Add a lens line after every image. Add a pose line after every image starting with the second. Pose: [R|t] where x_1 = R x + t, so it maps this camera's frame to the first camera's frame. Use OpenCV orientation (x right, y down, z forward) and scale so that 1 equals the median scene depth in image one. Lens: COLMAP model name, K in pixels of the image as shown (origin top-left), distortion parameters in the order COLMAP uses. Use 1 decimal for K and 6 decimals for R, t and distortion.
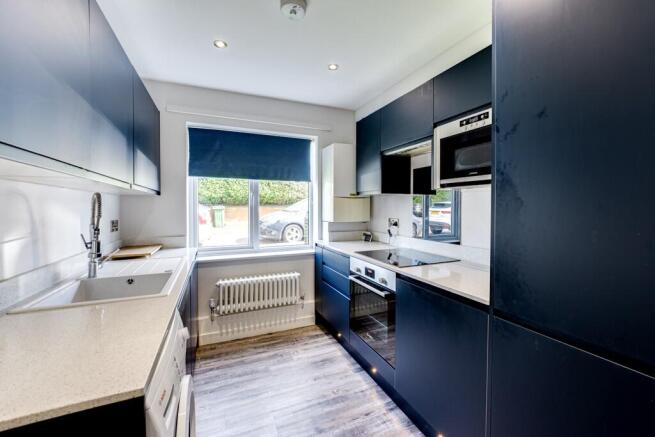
lens RADIAL K [[256.7, 0, 325.0], [0, 256.7, 213.3], [0, 0, 1]] dist [-0.007214, 0.000670]
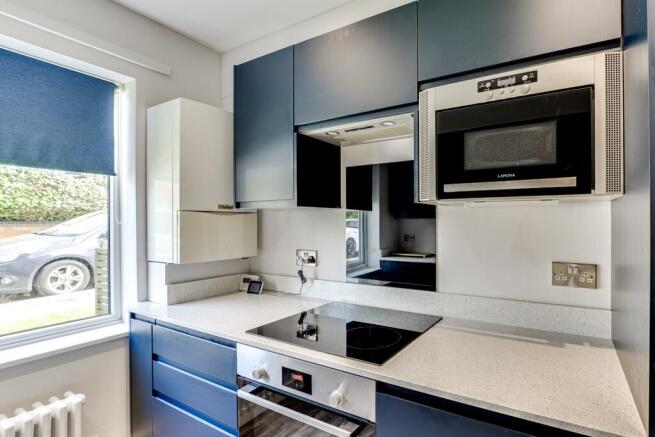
lens RADIAL K [[256.7, 0, 331.8], [0, 256.7, 219.8], [0, 0, 1]] dist [-0.007214, 0.000670]
pose [[0.779985, -0.005951, 0.625770, -0.046608], [0.021575, 0.999616, -0.017386, -0.034560], [-0.625426, 0.027062, 0.779814, 0.480085]]
